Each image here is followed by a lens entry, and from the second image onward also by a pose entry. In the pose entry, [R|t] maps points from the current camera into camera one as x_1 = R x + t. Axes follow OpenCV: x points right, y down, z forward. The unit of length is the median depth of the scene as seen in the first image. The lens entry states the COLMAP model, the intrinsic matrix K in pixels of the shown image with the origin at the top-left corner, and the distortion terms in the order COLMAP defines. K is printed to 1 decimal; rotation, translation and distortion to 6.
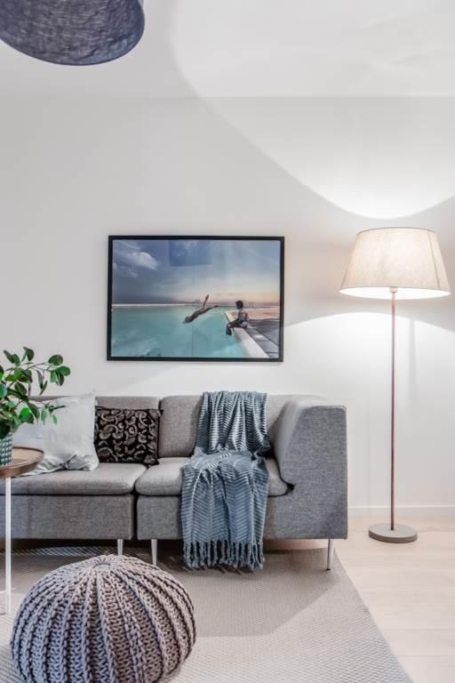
lens RADIAL K [[586.1, 0, 227.5], [0, 586.1, 341.5], [0, 0, 1]] dist [0.010388, 0.006705]
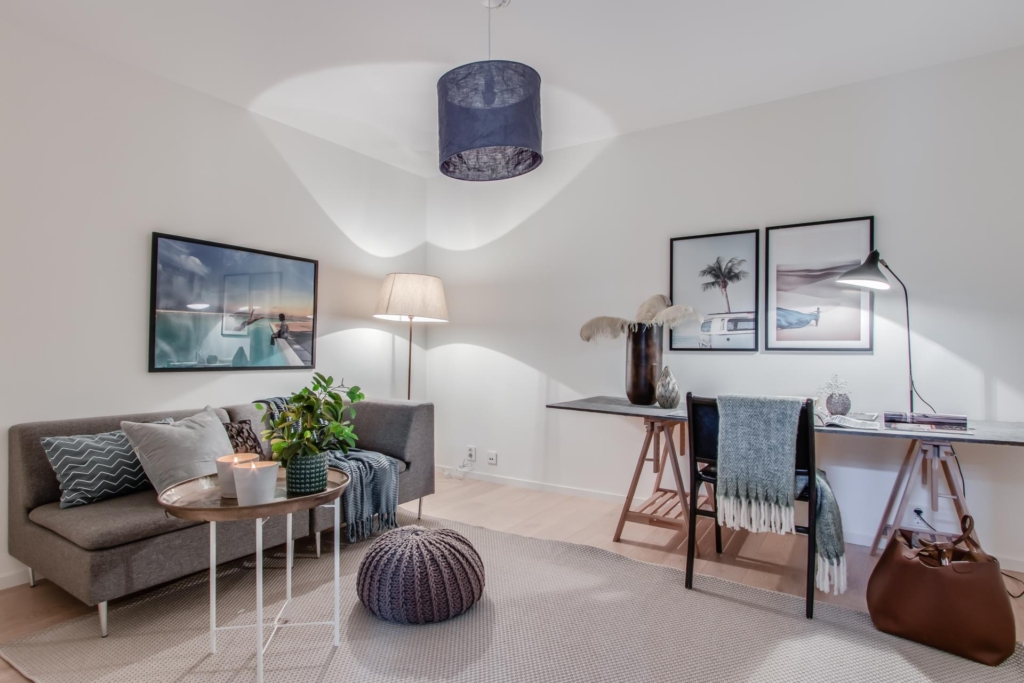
lens RADIAL K [[566.3, 0, 495.9], [0, 566.3, 345.1], [0, 0, 1]] dist [-0.001046, -0.000279]
pose [[0.530015, 0.005538, 0.847970, -0.663426], [-0.037008, 0.999177, 0.016606, -0.043453], [-0.847180, -0.040183, 0.529783, 0.102057]]
